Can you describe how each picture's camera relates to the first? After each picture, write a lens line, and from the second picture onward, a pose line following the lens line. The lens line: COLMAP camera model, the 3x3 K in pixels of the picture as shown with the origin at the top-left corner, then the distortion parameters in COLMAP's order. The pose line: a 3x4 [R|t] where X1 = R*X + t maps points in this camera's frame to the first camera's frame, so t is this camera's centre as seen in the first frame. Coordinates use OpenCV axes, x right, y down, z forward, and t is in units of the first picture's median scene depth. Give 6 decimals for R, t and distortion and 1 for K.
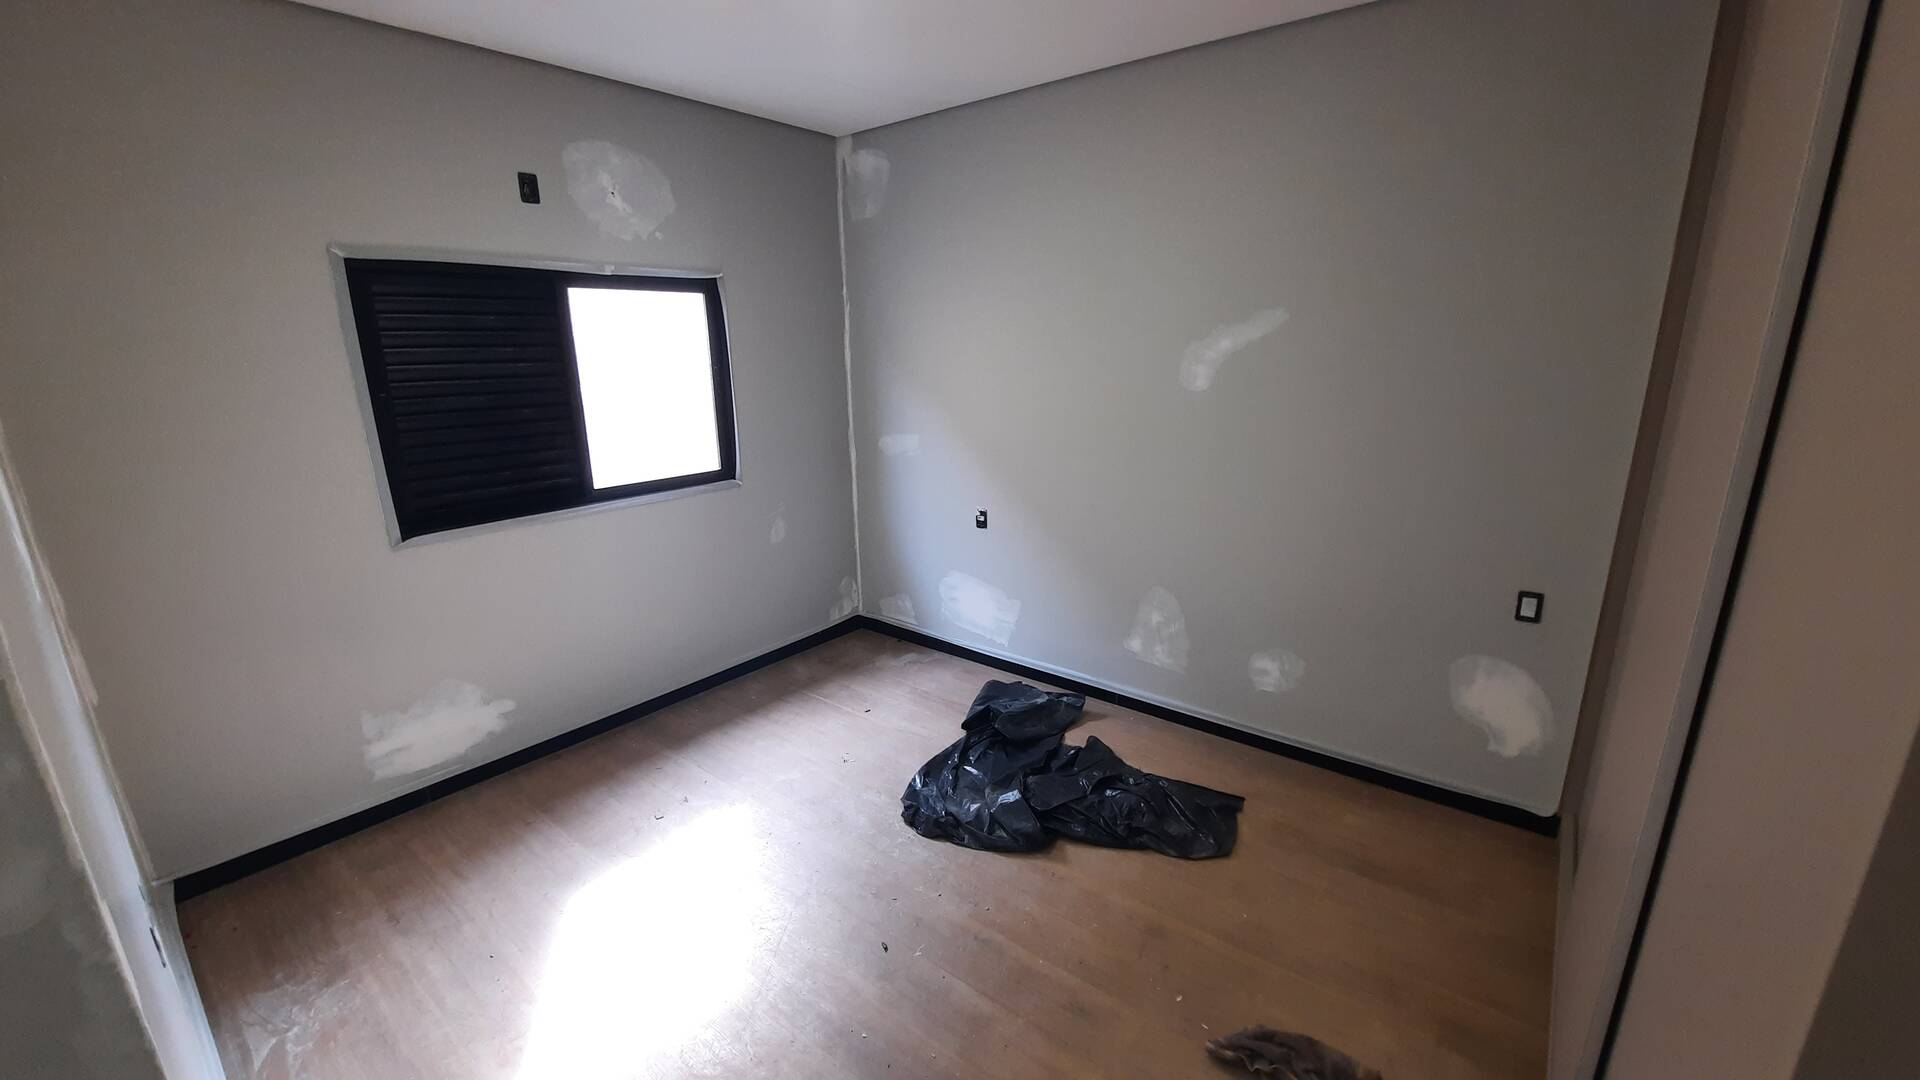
lens RADIAL K [[763.8, 0, 956.4], [0, 763.8, 549.2], [0, 0, 1]] dist [-0.005077, -0.001772]
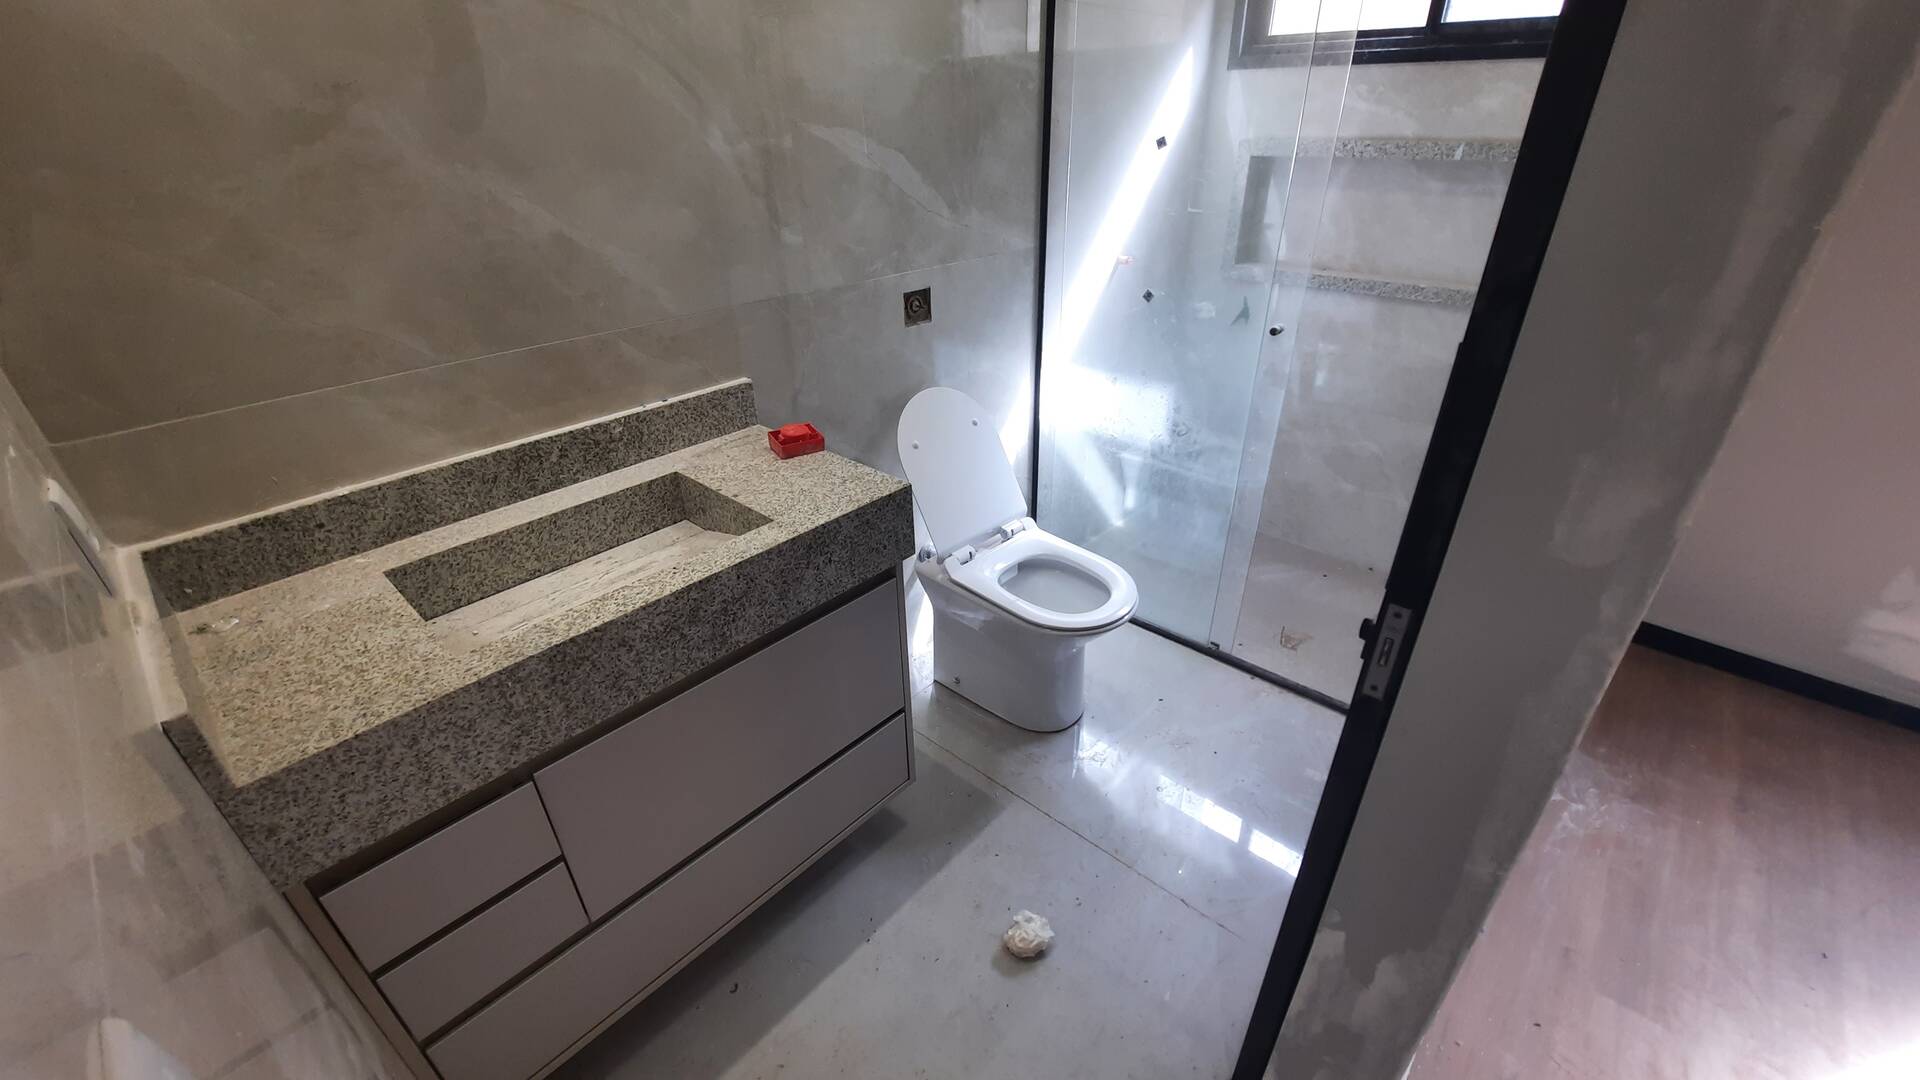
lens RADIAL K [[763.8, 0, 962.3], [0, 763.8, 534.2], [0, 0, 1]] dist [-0.005077, -0.001772]
pose [[-0.057409, 0.489945, -0.869861, -0.151788], [-0.241460, 0.838617, 0.488282, 0.066399], [0.968711, 0.238068, 0.070158, 0.097678]]
